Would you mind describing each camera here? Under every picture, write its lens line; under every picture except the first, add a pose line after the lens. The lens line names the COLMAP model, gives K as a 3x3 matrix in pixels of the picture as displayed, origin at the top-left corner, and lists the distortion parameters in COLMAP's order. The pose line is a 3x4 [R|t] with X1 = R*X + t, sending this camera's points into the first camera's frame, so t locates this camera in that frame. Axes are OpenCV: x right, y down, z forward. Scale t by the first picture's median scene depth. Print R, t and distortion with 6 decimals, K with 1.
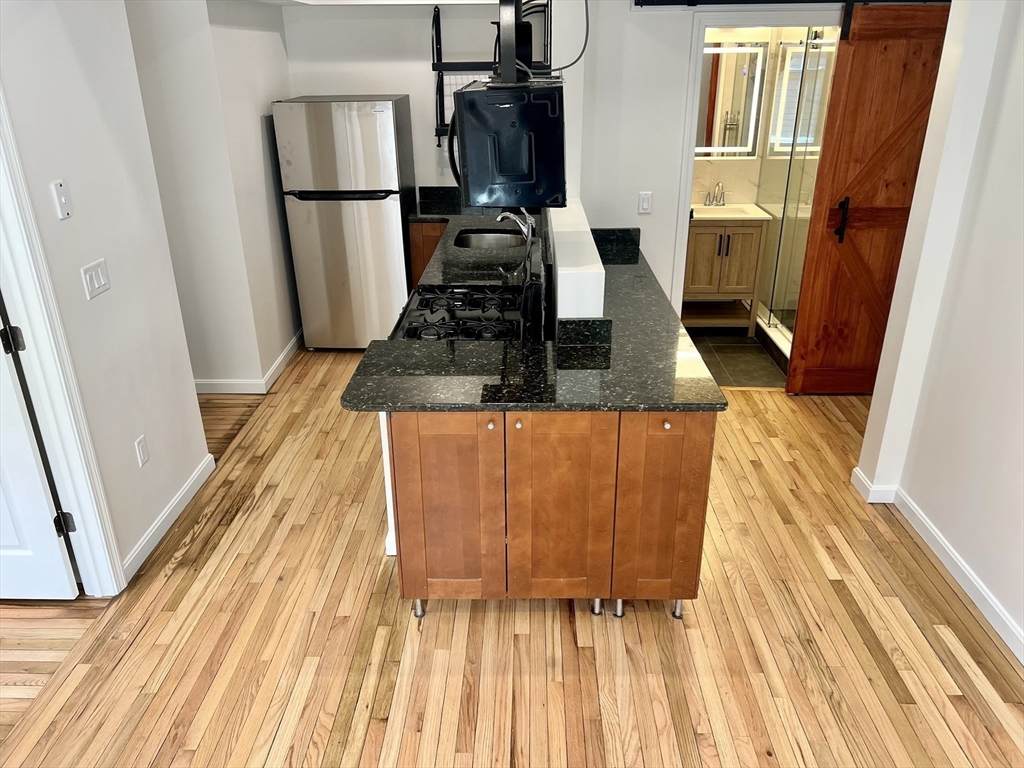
lens RADIAL K [[770.3, 0, 512.0], [0, 770.3, 384.0], [0, 0, 1]] dist [0.046745, -0.058921]
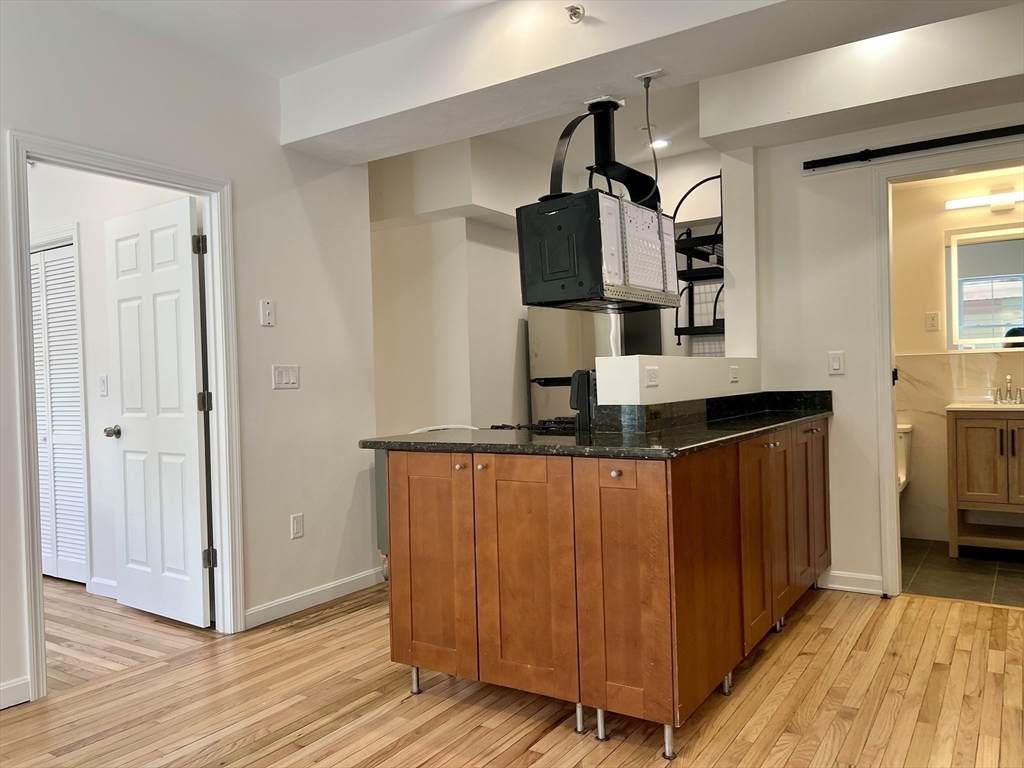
lens RADIAL K [[770.3, 0, 512.0], [0, 770.3, 384.0], [0, 0, 1]] dist [0.046745, -0.058921]
pose [[0.845052, -0.013449, -0.534516, 0.350506], [-0.192062, 0.925328, -0.326926, 0.164869], [0.498999, 0.378930, 0.779367, 0.115735]]
